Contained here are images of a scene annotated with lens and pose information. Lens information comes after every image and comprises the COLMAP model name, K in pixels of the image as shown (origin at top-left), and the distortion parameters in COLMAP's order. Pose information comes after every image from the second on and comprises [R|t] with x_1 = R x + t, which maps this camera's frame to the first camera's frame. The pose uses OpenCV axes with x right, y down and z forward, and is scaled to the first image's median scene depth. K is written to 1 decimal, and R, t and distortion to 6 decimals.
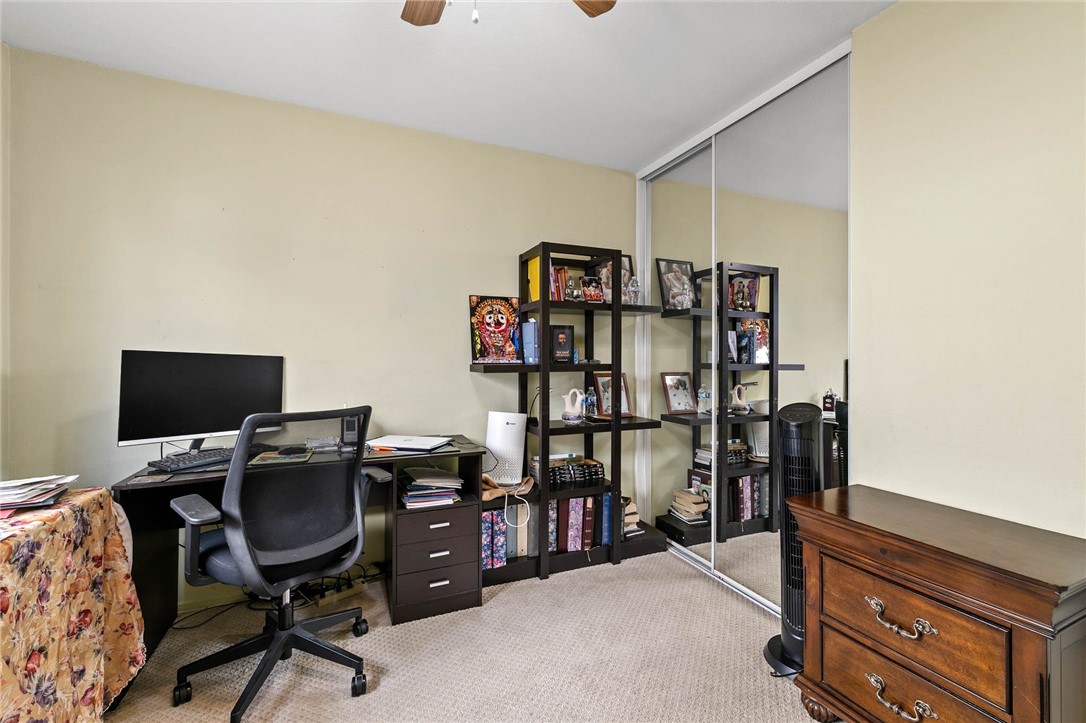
lens RADIAL K [[459.5, 0, 549.5], [0, 459.5, 356.9], [0, 0, 1]] dist [-0.000902, -0.000093]
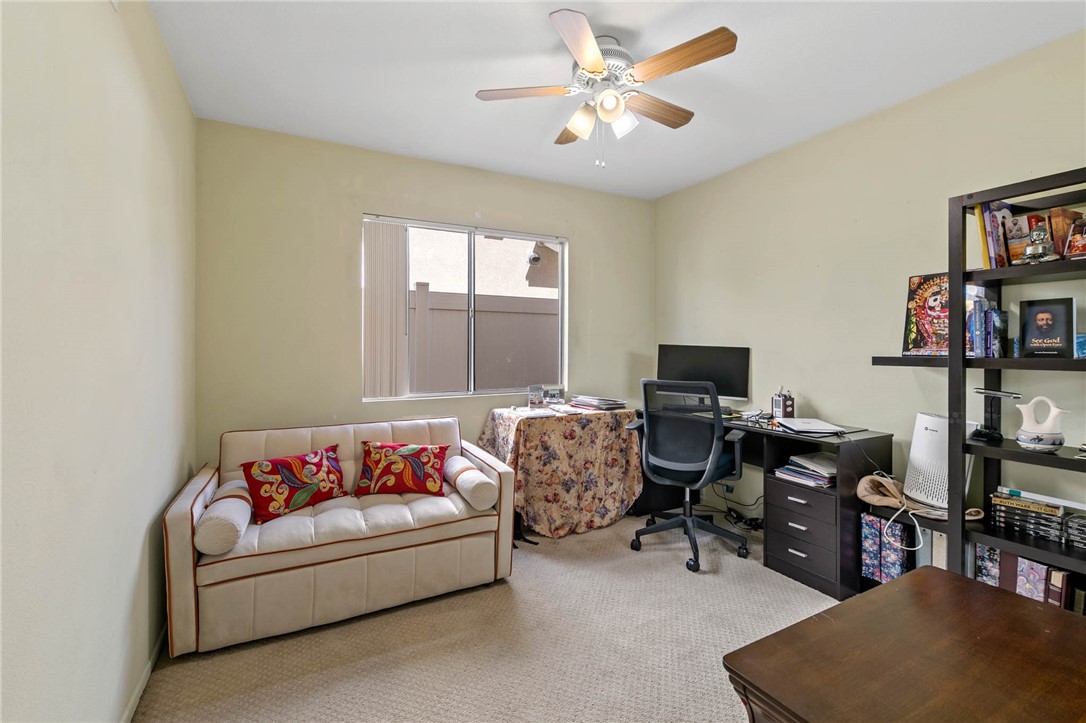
lens RADIAL K [[459.5, 0, 545.9], [0, 459.5, 354.4], [0, 0, 1]] dist [-0.000902, -0.000093]
pose [[0.081420, 0.013495, -0.996589, 0.648249], [0.000283, 0.999908, 0.013563, 0.000728], [0.996680, -0.001387, 0.081409, 0.247266]]
